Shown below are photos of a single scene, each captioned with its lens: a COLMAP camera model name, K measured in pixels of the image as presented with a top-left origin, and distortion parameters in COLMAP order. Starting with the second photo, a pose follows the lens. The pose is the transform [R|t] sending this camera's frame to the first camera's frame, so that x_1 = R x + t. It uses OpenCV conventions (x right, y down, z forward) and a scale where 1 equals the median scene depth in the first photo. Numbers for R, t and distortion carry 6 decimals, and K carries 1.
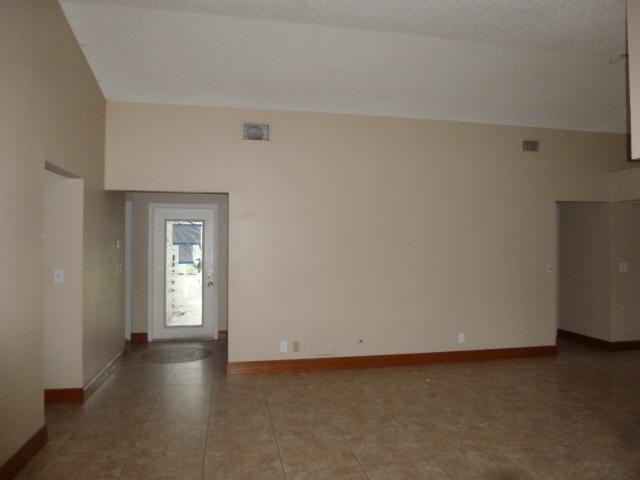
lens RADIAL K [[468.1, 0, 320.0], [0, 468.1, 240.7], [0, 0, 1]] dist [-0.043684, 0.009359]
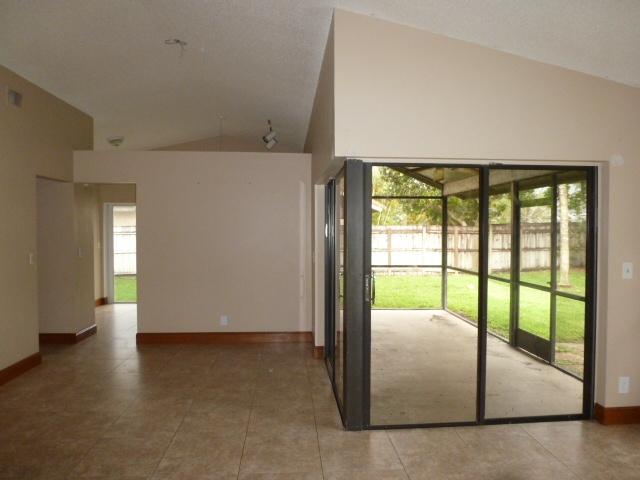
lens RADIAL K [[468.1, 0, 318.1], [0, 468.1, 239.6], [0, 0, 1]] dist [-0.043684, 0.009359]
pose [[0.128903, -0.025672, 0.991325, -0.379719], [-0.004884, 0.999636, 0.026522, 0.005864], [-0.991645, -0.008260, 0.128731, 0.678209]]
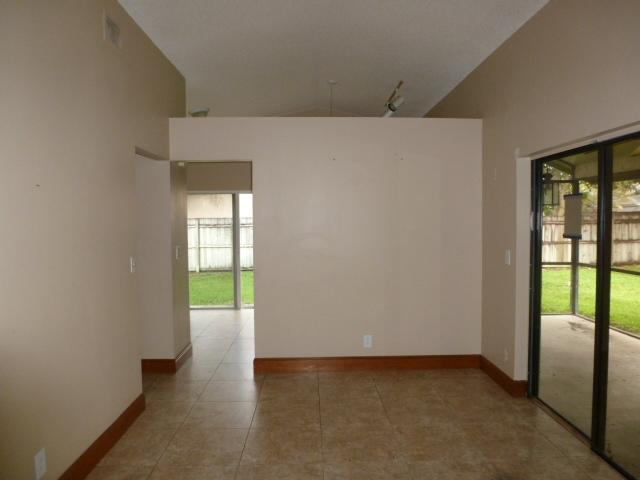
lens RADIAL K [[468.1, 0, 322.3], [0, 468.1, 239.3], [0, 0, 1]] dist [-0.043684, 0.009359]
pose [[0.165551, -0.043486, 0.985242, -0.023138], [0.003843, 0.999048, 0.043449, 0.009734], [-0.986194, -0.003407, 0.165560, 1.146895]]
